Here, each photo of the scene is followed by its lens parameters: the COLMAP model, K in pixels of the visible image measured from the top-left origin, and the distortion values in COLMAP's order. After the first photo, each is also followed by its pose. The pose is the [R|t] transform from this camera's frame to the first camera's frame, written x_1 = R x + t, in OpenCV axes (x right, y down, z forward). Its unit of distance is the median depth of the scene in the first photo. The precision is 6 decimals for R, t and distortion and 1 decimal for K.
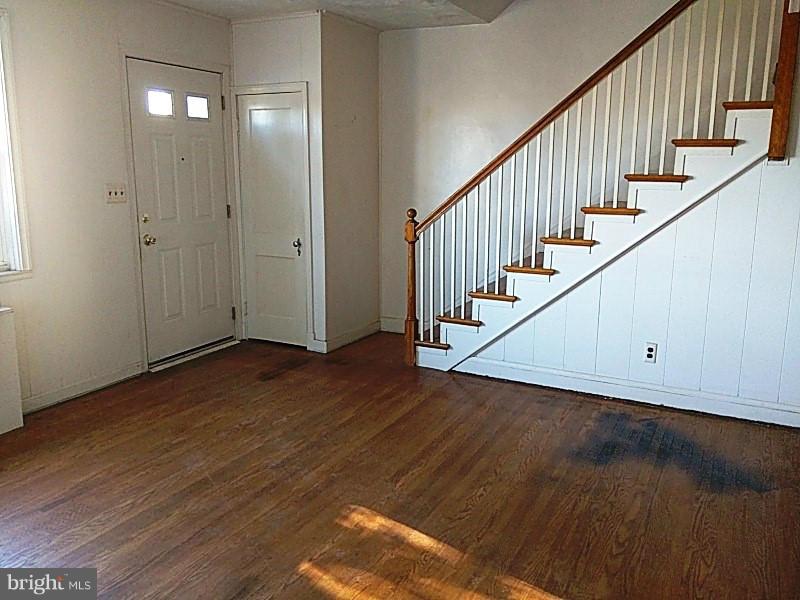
lens RADIAL K [[654.9, 0, 395.5], [0, 654.9, 301.1], [0, 0, 1]] dist [0.073862, -0.114633]
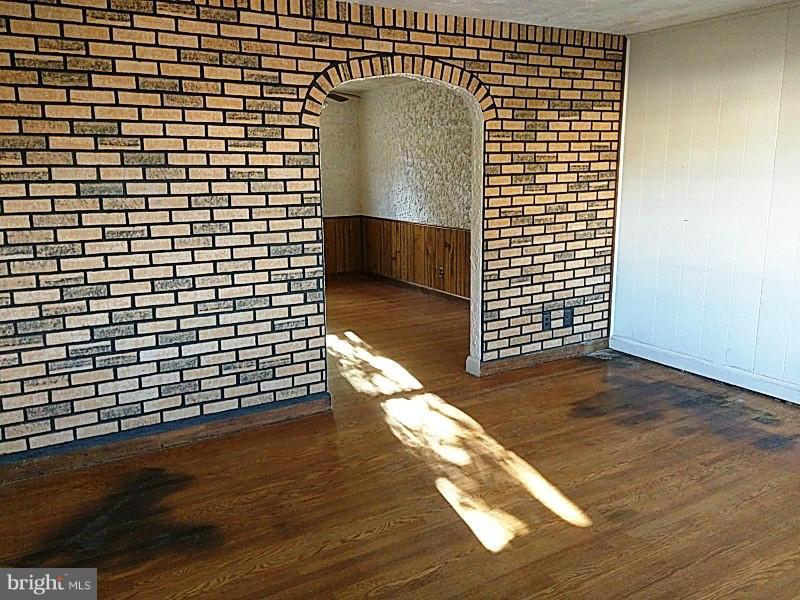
lens RADIAL K [[654.9, 0, 403.2], [0, 654.9, 290.7], [0, 0, 1]] dist [0.073862, -0.114633]
pose [[-0.858002, -0.100149, 0.503789, -0.288639], [0.106454, 0.924842, 0.365151, -0.300457], [-0.502495, 0.366931, -0.782854, 1.266197]]
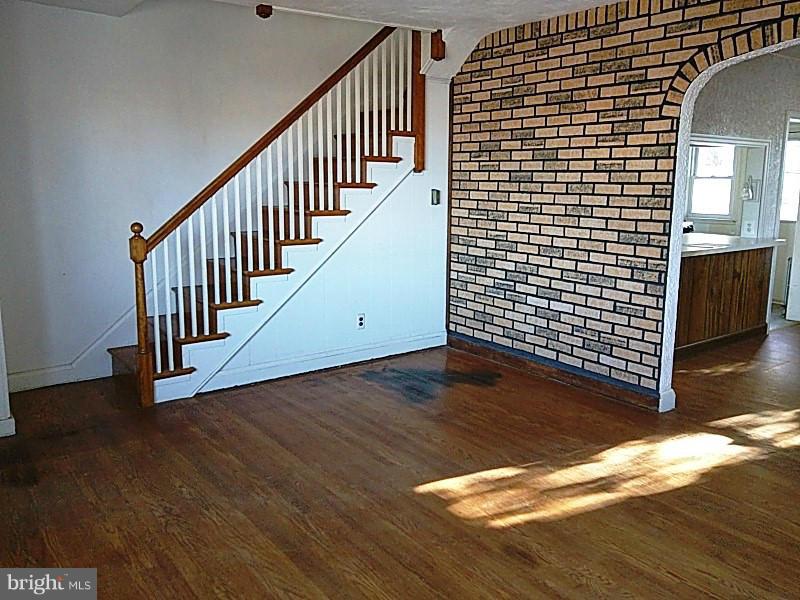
lens RADIAL K [[654.9, 0, 403.2], [0, 654.9, 292.7], [0, 0, 1]] dist [0.073862, -0.114633]
pose [[0.424877, -0.163409, 0.890380, -0.753210], [0.187039, 0.978196, 0.090273, -0.081328], [-0.885718, 0.128181, 0.446177, 0.379885]]
